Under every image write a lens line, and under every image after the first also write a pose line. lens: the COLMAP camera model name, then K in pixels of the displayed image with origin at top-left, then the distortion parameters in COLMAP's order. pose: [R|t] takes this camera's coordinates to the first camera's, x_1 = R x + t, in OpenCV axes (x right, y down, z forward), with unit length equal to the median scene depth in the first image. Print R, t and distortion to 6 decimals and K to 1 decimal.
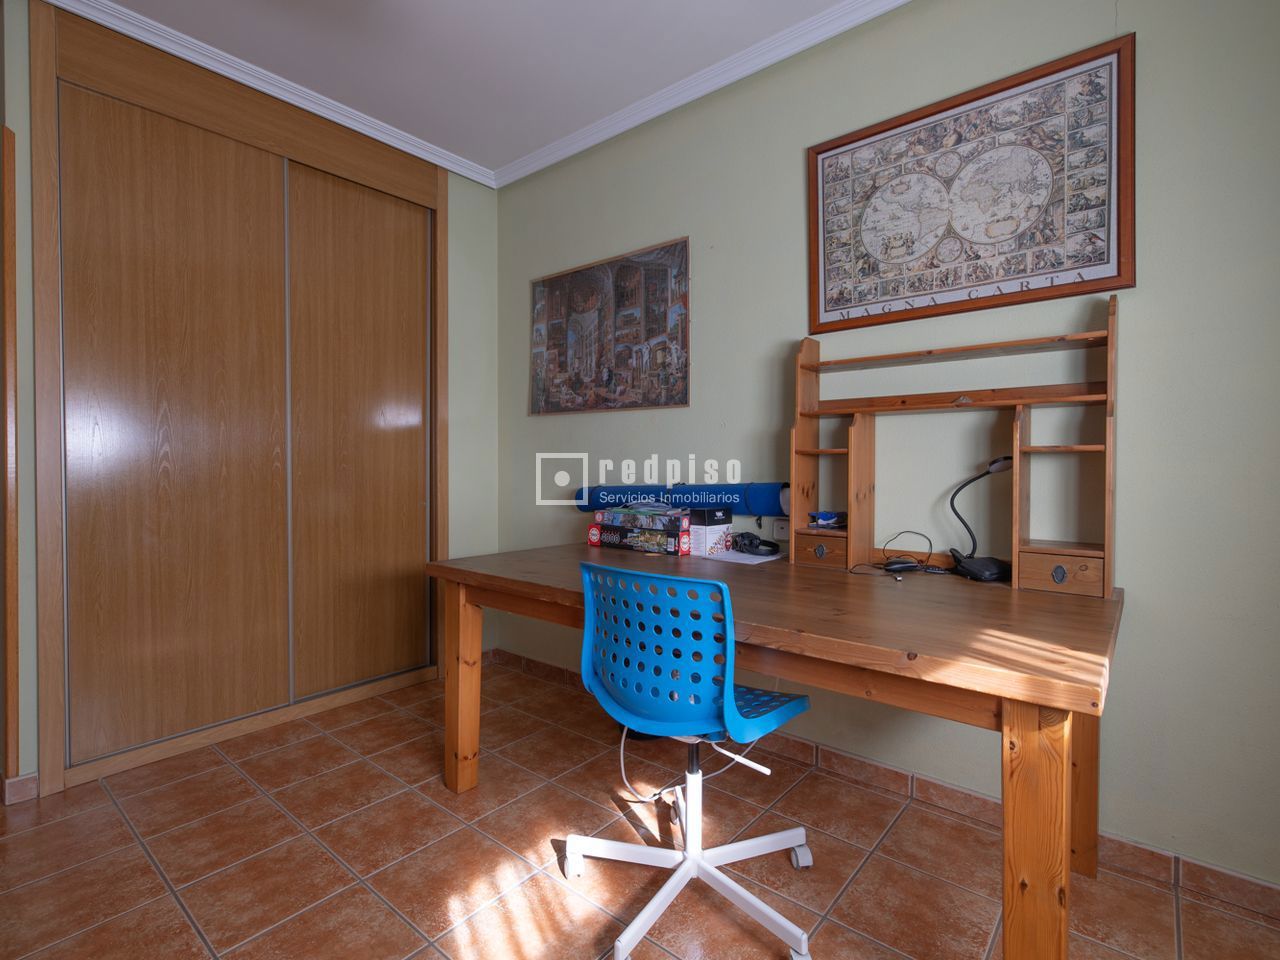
lens RADIAL K [[617.6, 0, 640.4], [0, 617.6, 474.6], [0, 0, 1]] dist [-0.003067, 0.001050]
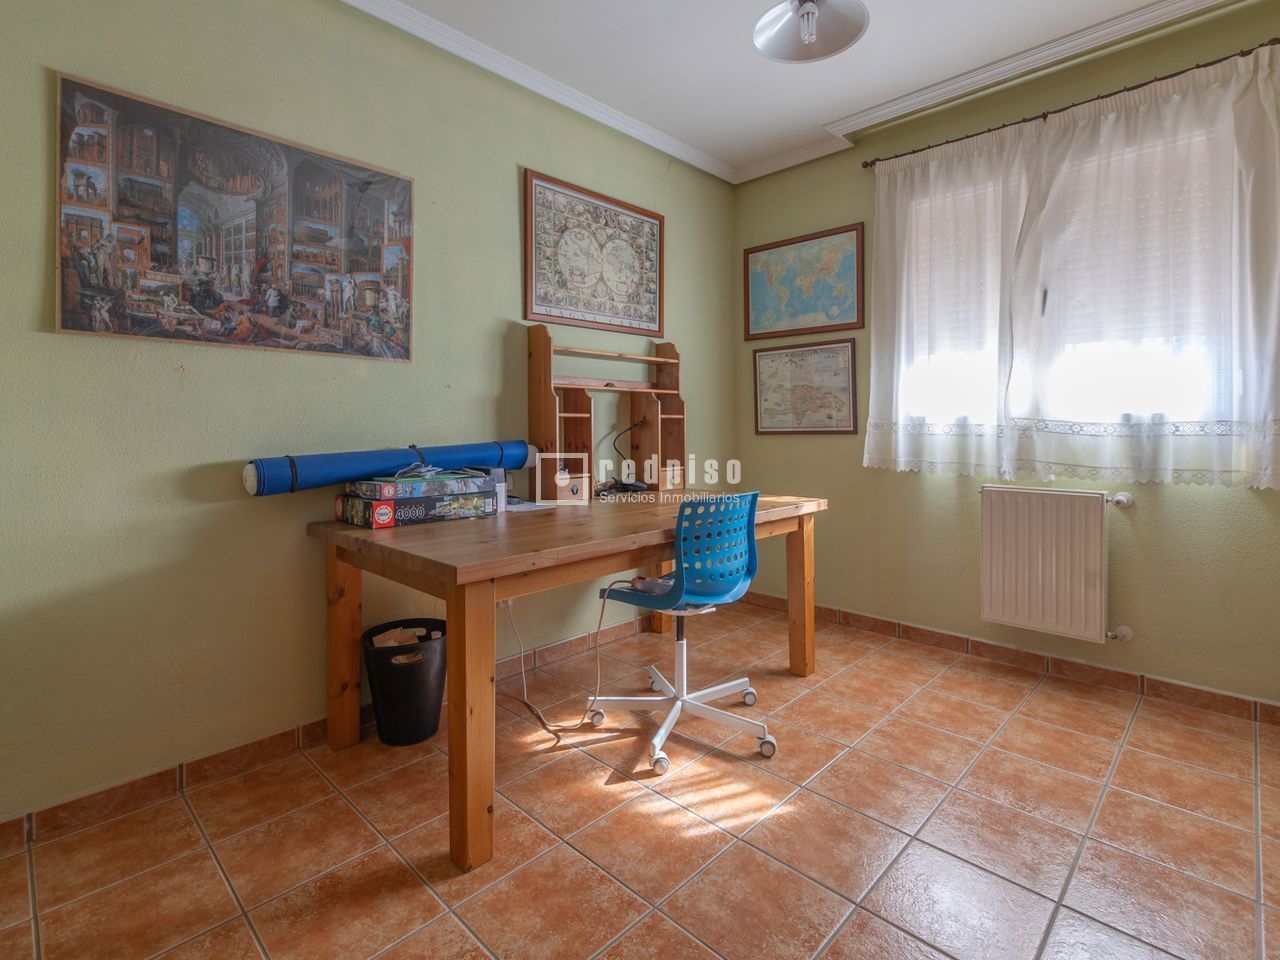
lens RADIAL K [[617.6, 0, 654.9], [0, 617.6, 424.4], [0, 0, 1]] dist [-0.003067, 0.001050]
pose [[0.067229, -0.001164, 0.997737, -0.904517], [0.017077, 0.999854, 0.000015, -0.012604], [-0.997591, 0.017038, 0.067239, 0.641746]]
